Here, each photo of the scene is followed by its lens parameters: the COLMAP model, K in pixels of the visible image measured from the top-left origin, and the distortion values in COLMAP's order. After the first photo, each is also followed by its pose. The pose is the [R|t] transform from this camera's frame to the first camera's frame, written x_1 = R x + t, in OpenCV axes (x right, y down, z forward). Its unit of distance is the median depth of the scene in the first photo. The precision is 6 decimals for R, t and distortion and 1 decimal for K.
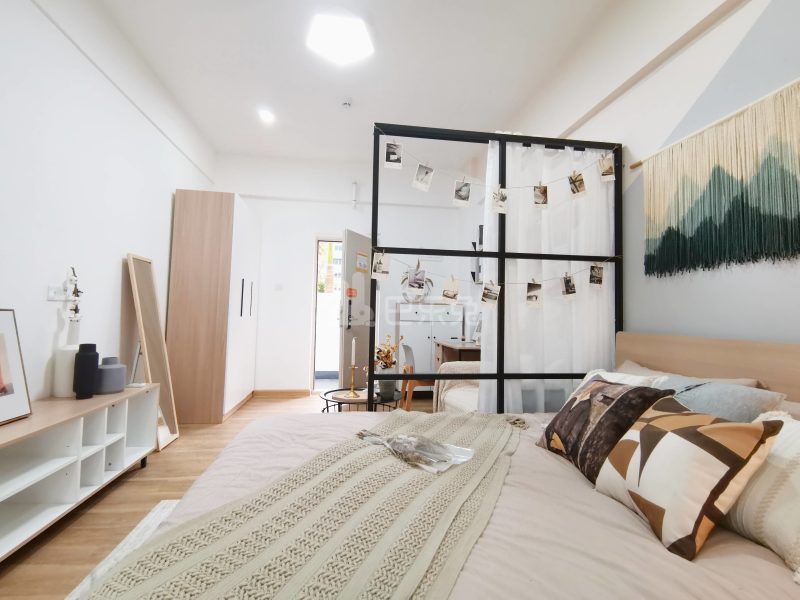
lens RADIAL K [[386.4, 0, 398.2], [0, 386.4, 293.2], [0, 0, 1]] dist [0.002470, -0.015399]
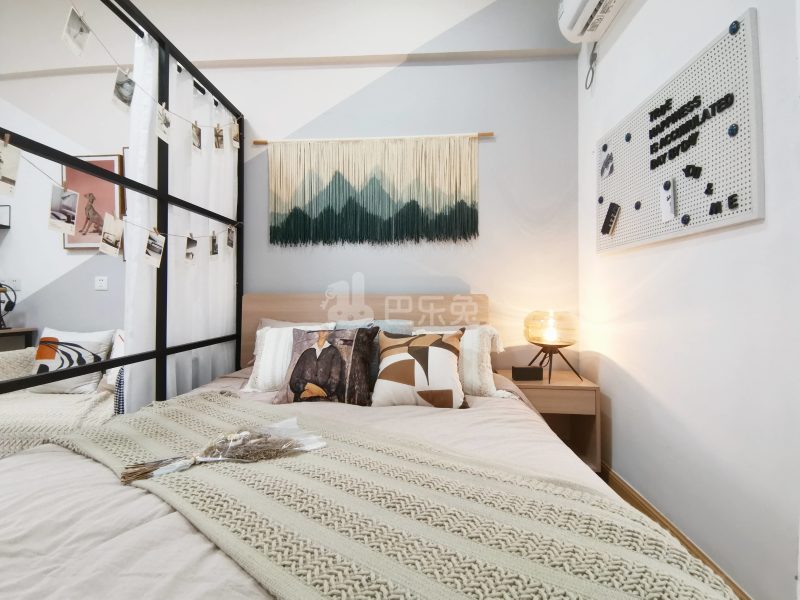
lens RADIAL K [[386.4, 0, 398.2], [0, 386.4, 293.2], [0, 0, 1]] dist [0.002470, -0.015399]
pose [[0.192350, -0.013489, 0.981234, -0.410887], [-0.048571, 0.998549, 0.023248, 0.054400], [-0.980124, -0.052131, 0.191416, 0.396373]]
